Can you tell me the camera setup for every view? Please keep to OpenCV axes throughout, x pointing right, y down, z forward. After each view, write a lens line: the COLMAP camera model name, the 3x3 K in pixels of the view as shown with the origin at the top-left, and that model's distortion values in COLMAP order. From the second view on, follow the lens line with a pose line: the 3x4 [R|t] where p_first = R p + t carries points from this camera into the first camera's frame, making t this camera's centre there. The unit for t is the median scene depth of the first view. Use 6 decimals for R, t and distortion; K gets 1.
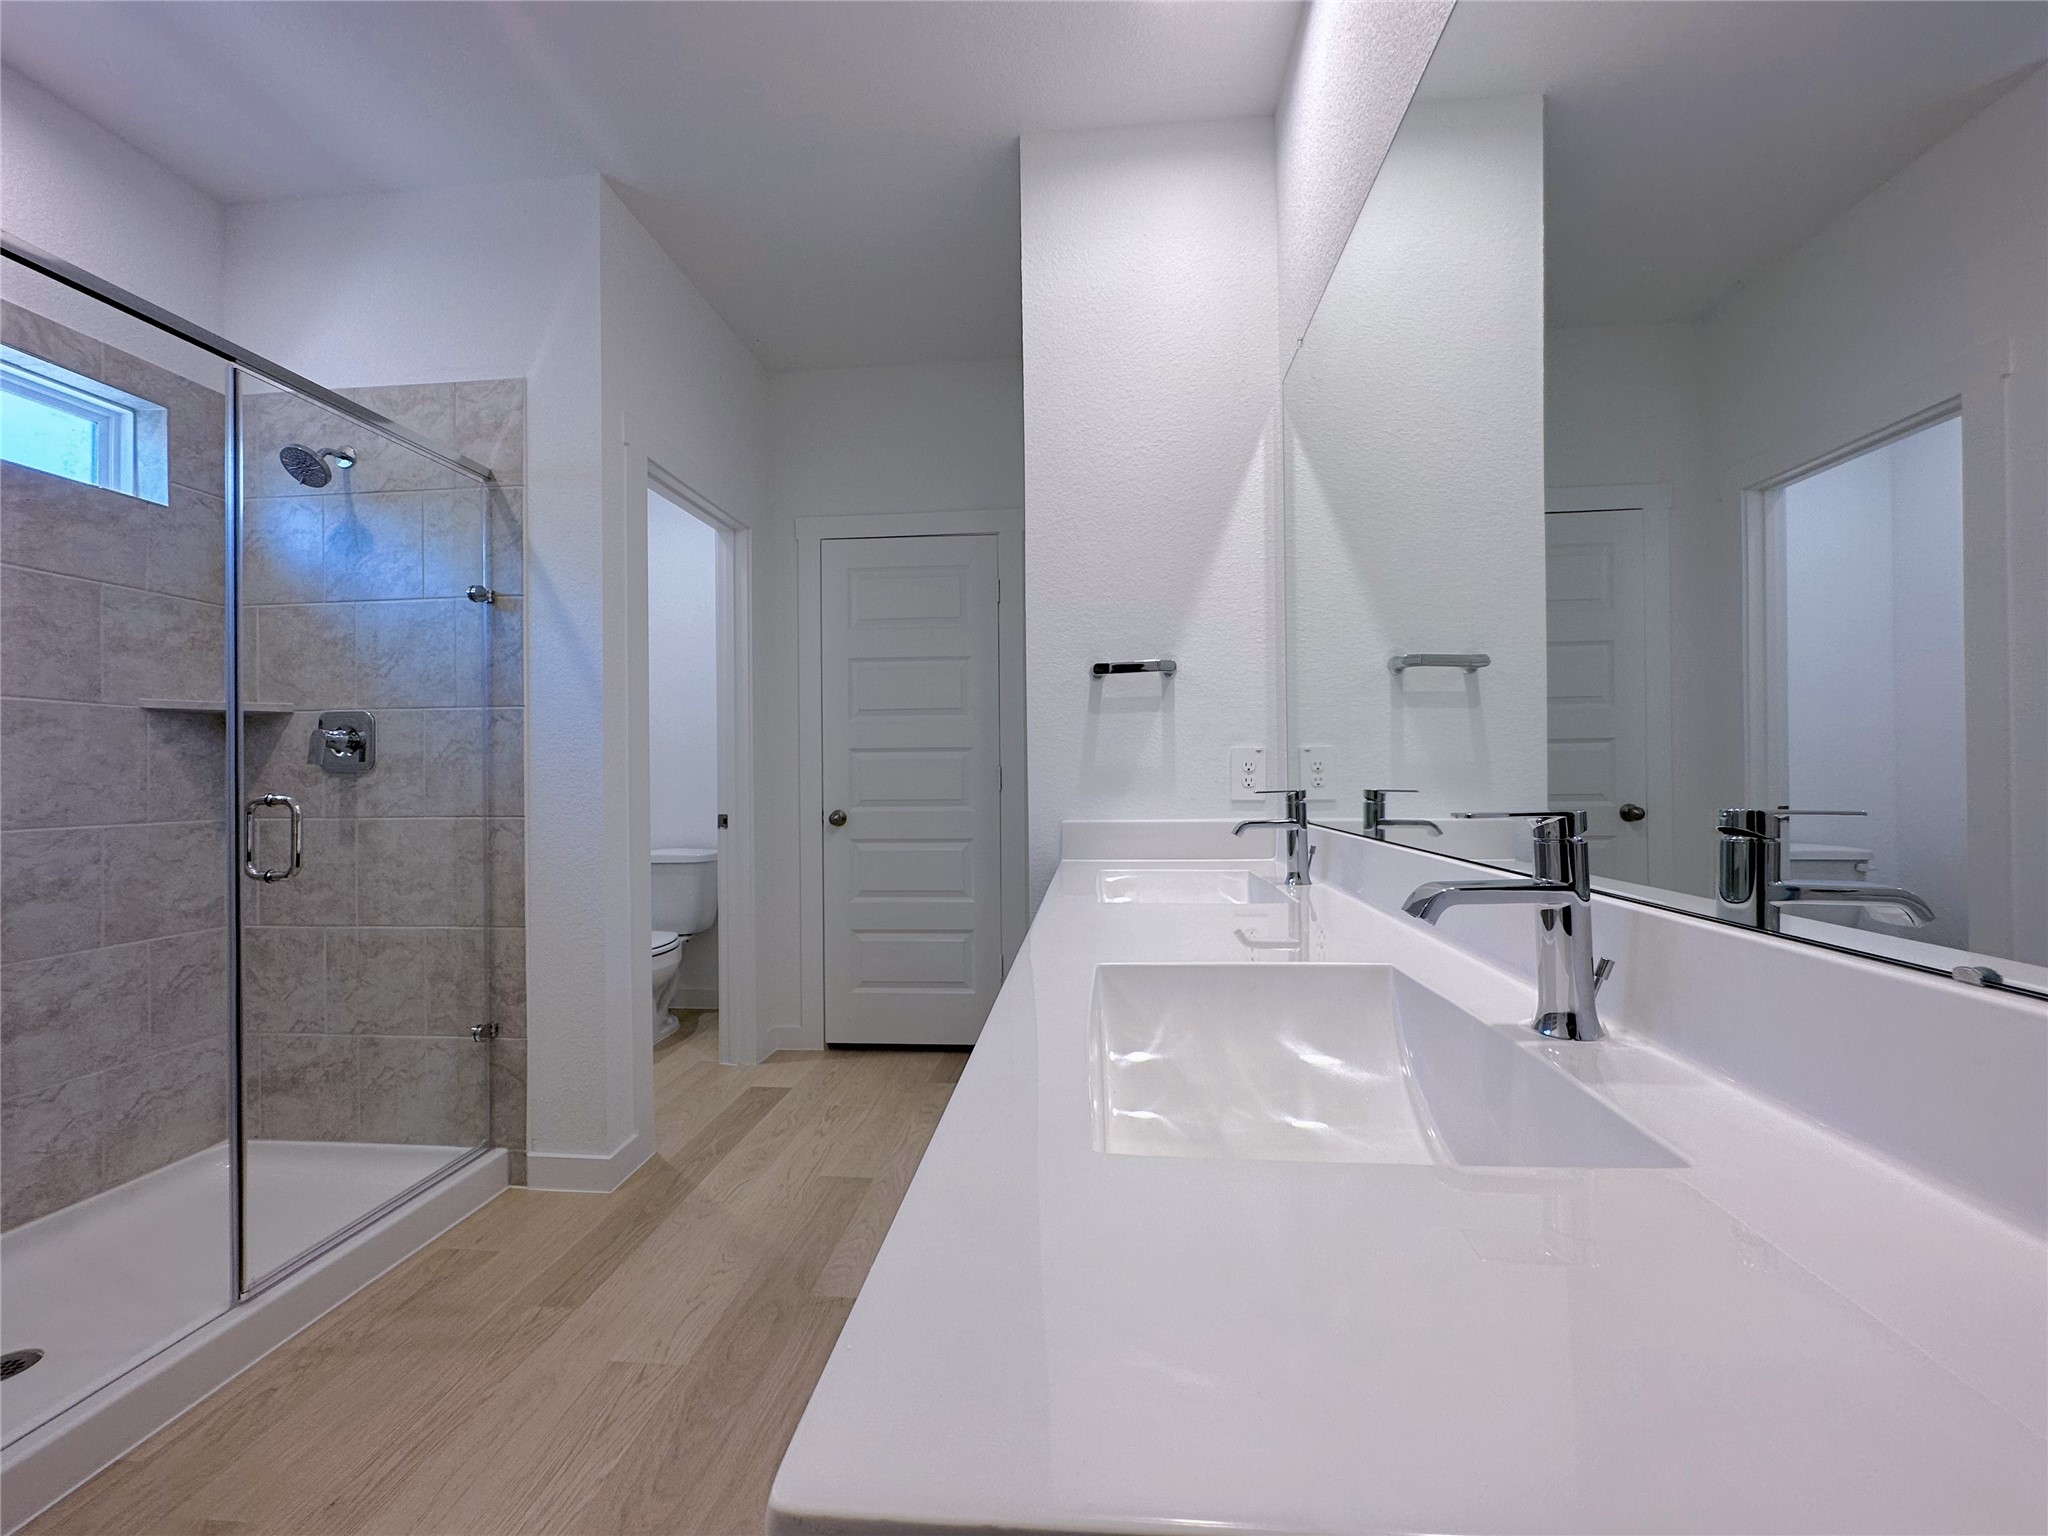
lens RADIAL K [[816.8, 0, 1018.7], [0, 816.8, 774.5], [0, 0, 1]] dist [-0.000264, 0.001188]
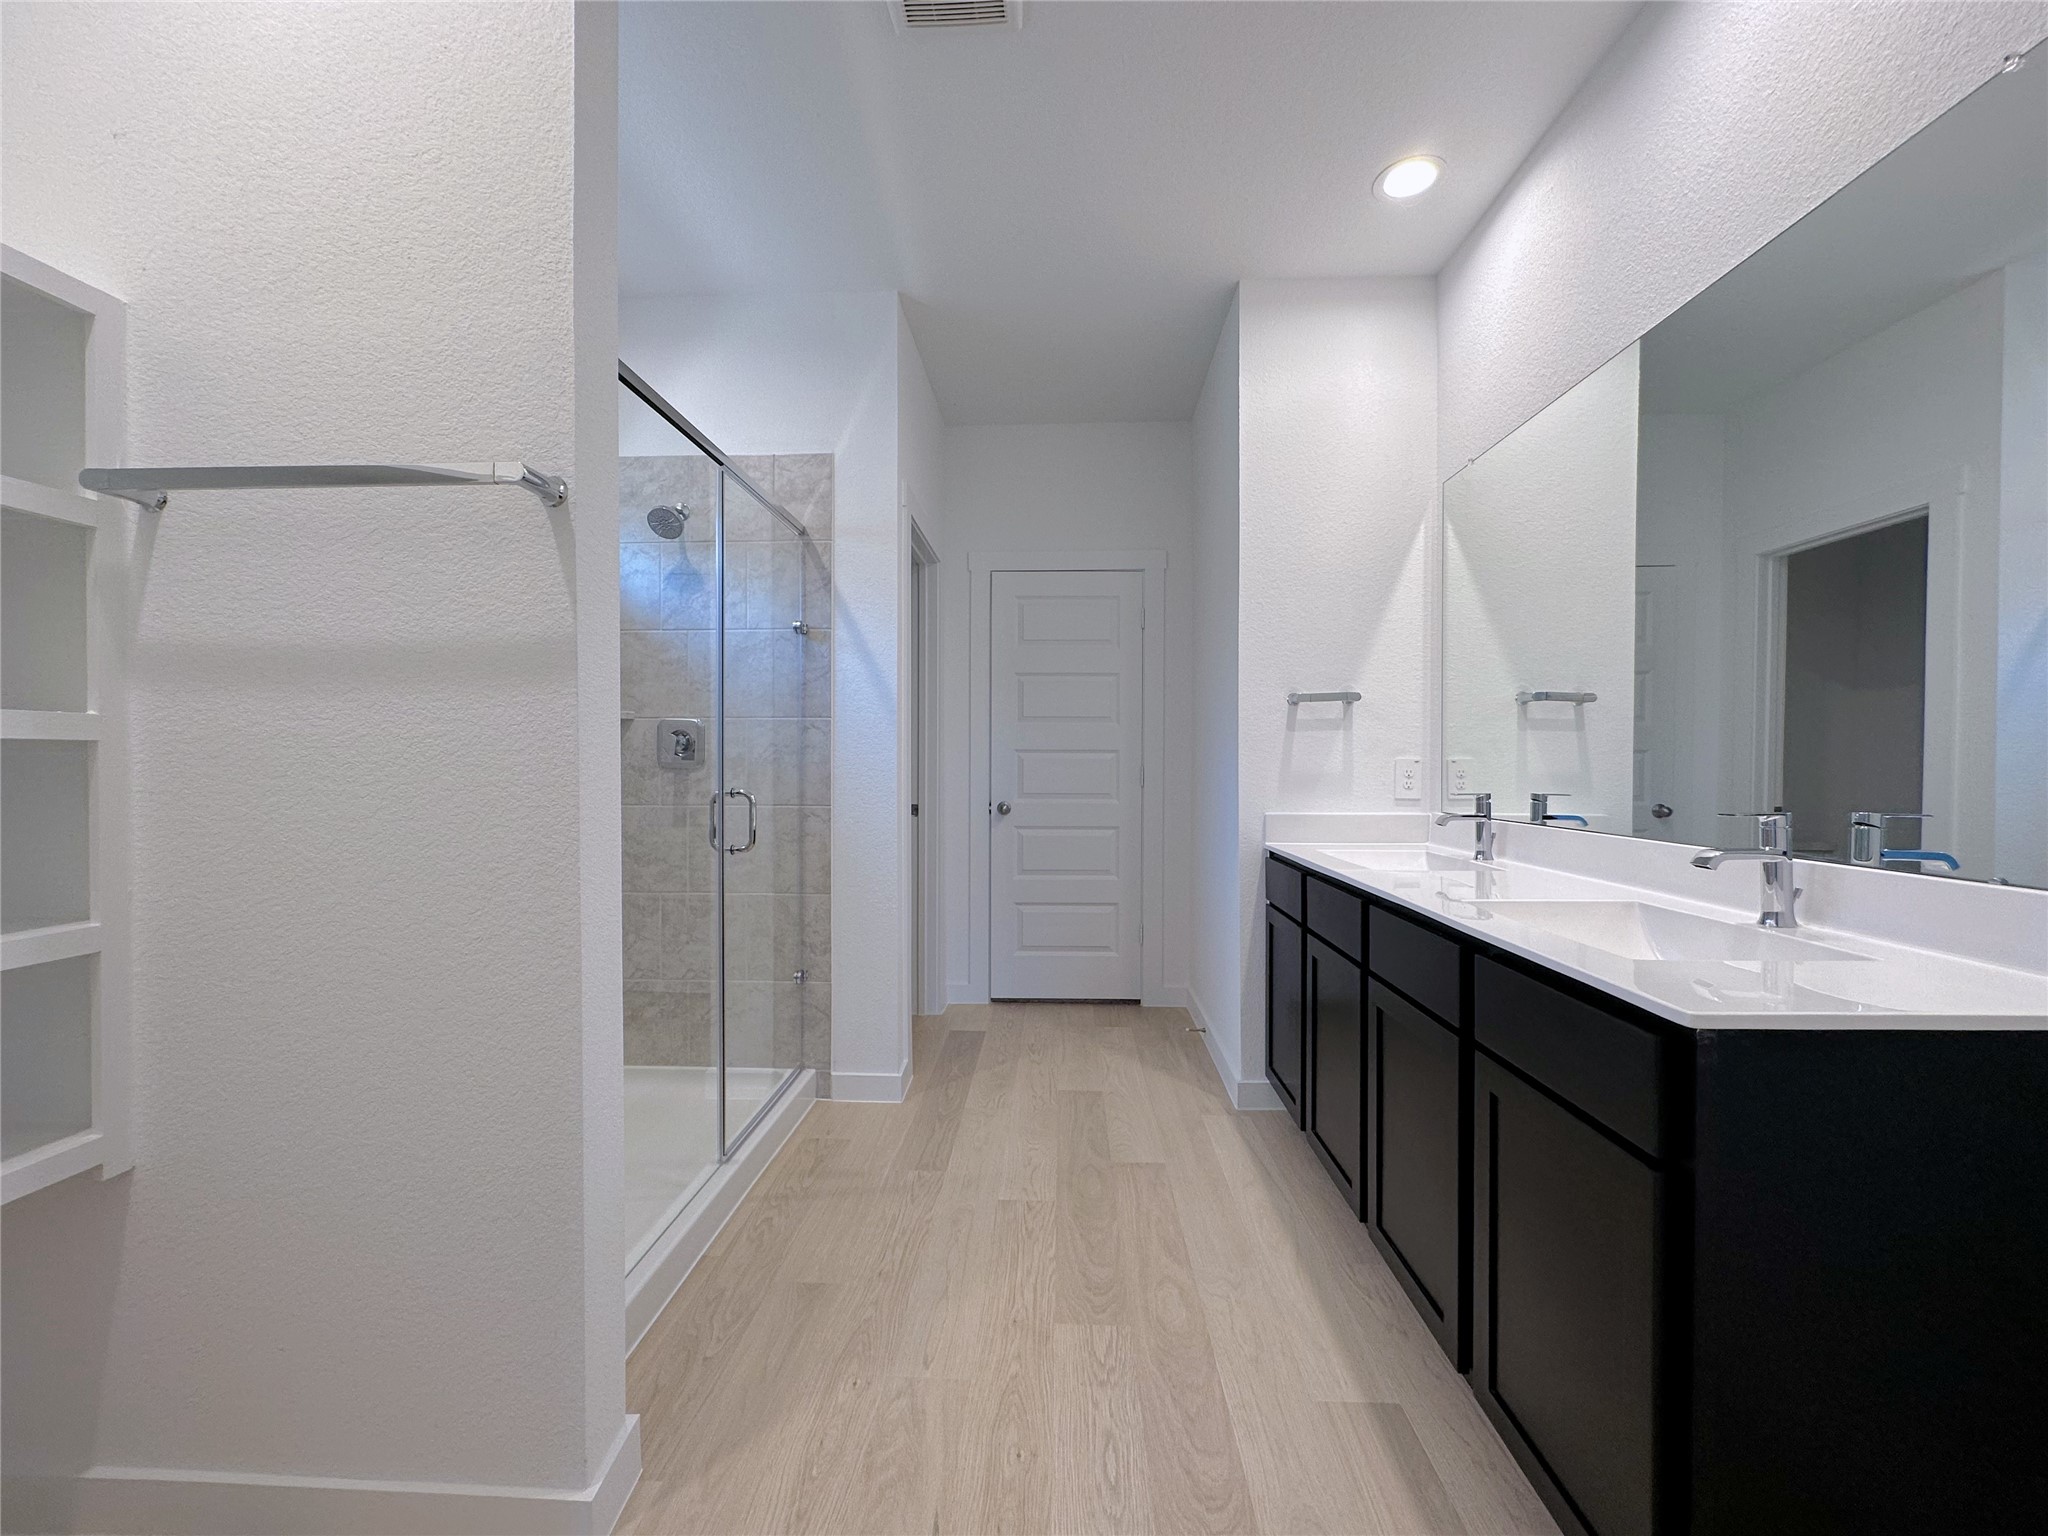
lens RADIAL K [[816.8, 0, 1017.5], [0, 816.8, 775.7], [0, 0, 1]] dist [-0.000264, 0.001188]
pose [[0.998829, 0.011348, 0.047024, -0.377932], [-0.011995, 0.999837, 0.013502, -0.014733], [-0.046863, -0.014050, 0.998802, -0.263801]]
